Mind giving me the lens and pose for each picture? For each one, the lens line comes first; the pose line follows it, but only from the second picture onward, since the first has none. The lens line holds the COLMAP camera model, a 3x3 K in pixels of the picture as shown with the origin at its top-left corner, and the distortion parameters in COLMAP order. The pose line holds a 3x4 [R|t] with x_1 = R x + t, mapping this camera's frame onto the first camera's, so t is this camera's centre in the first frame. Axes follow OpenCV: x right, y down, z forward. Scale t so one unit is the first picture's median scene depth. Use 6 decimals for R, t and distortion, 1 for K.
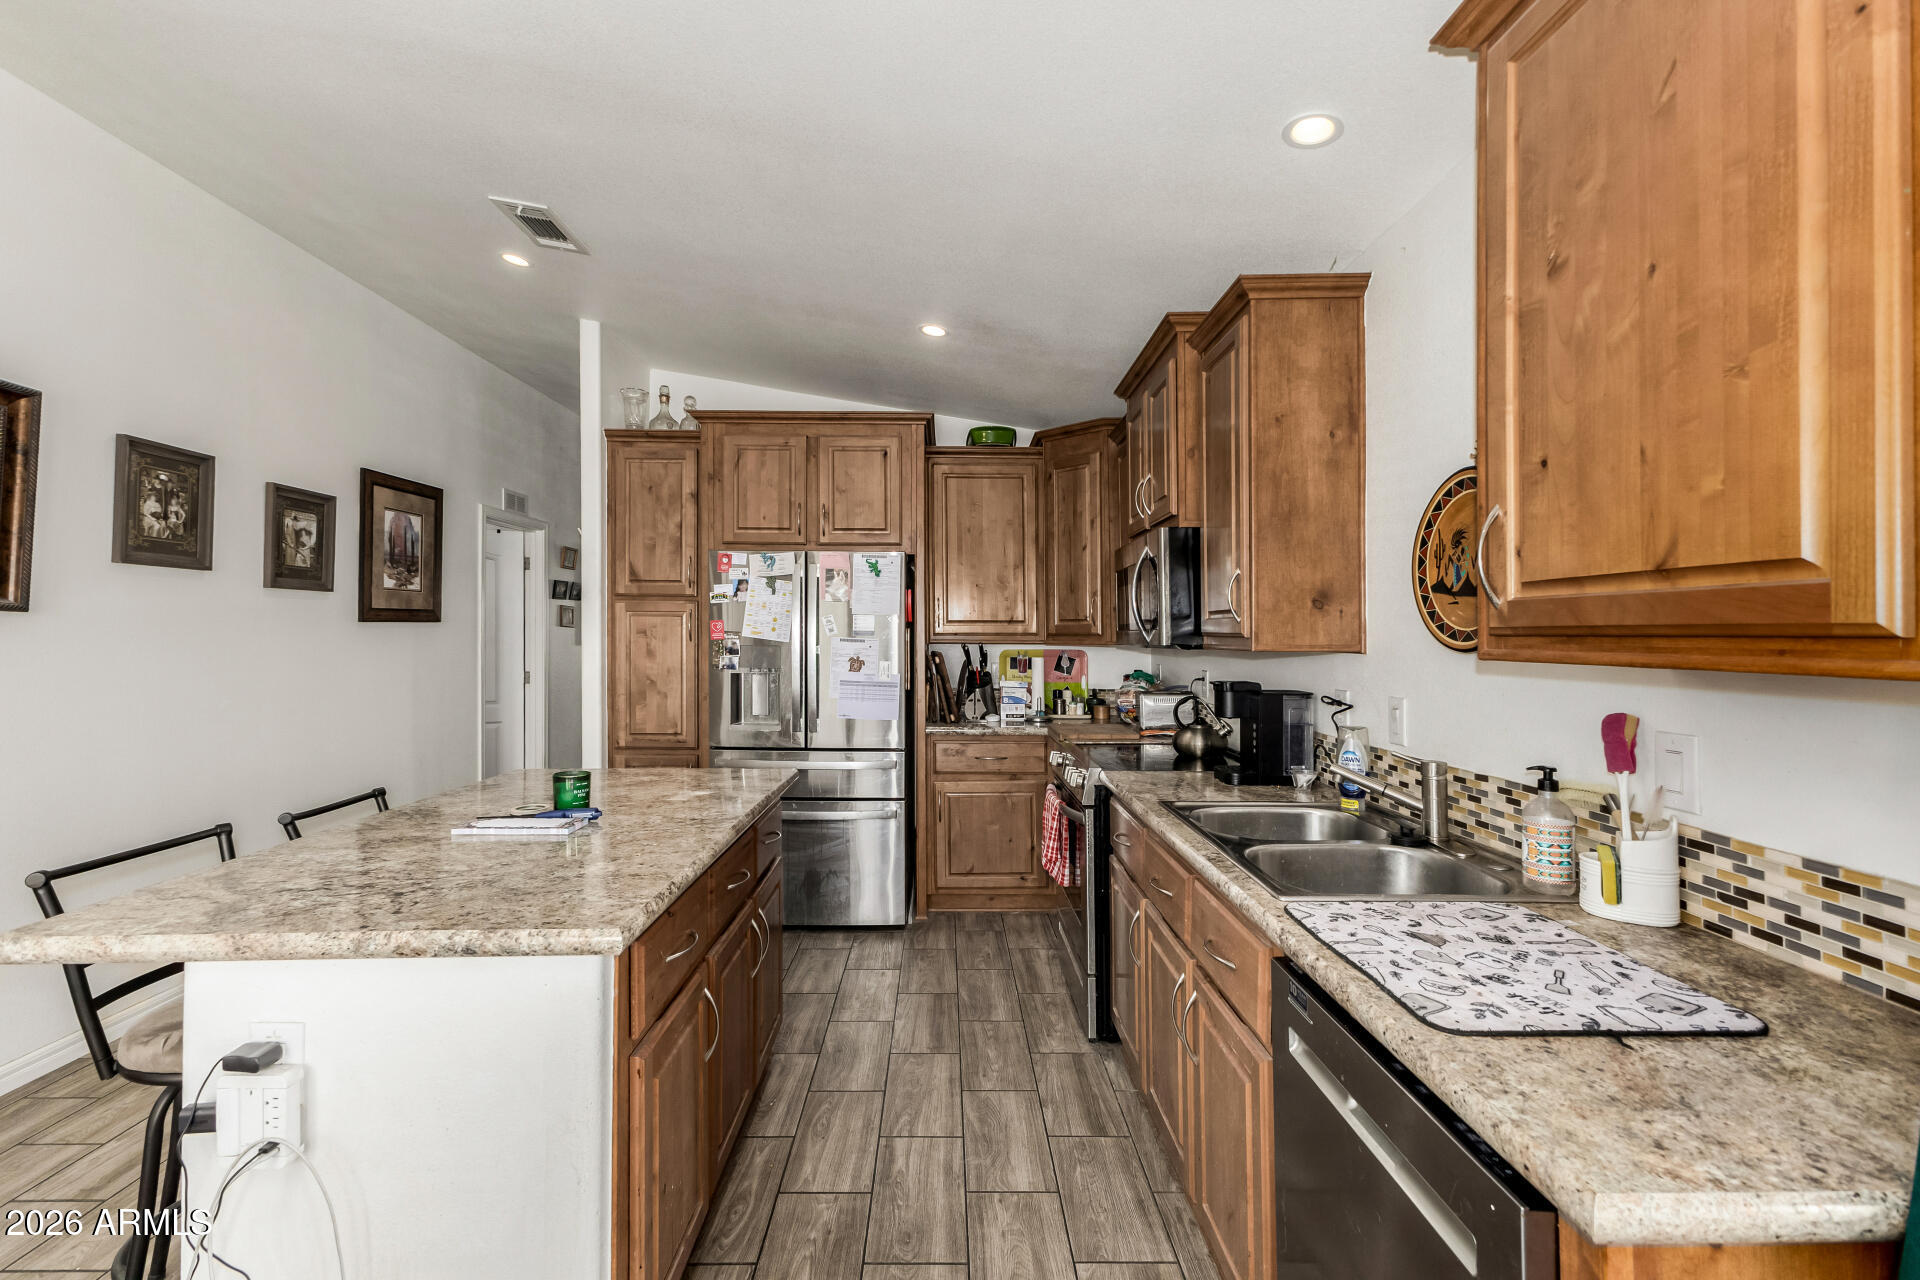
lens RADIAL K [[838.5, 0, 946.0], [0, 838.5, 636.7], [0, 0, 1]] dist [0.010755, -0.005393]
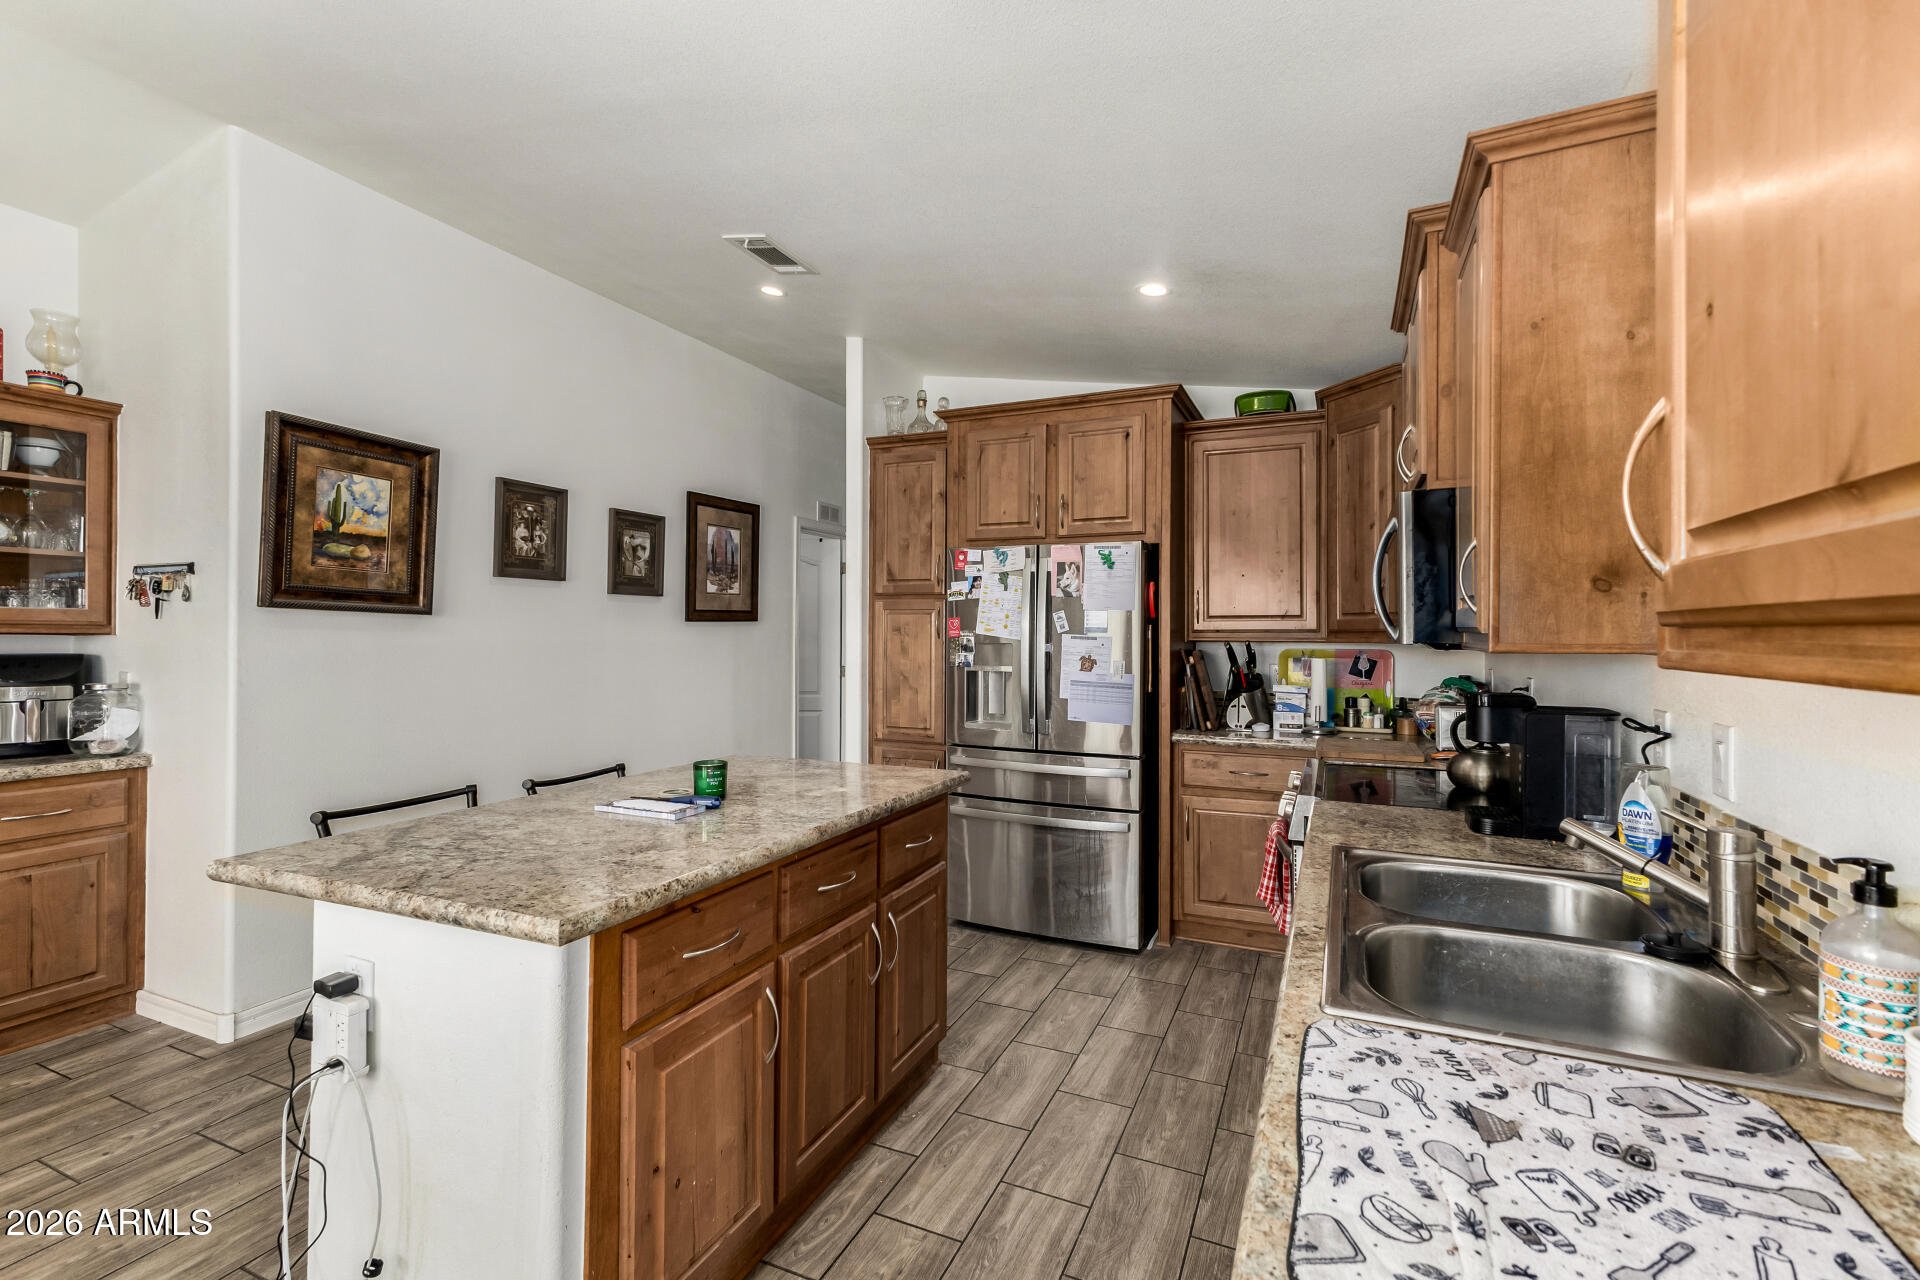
lens RADIAL K [[838.5, 0, 959.2], [0, 838.5, 641.8], [0, 0, 1]] dist [0.010755, -0.005393]
pose [[0.909516, 0.002968, -0.415659, 0.229053], [0.000313, 0.999969, 0.007826, 0.002250], [0.415670, -0.007248, 0.909487, 0.138447]]
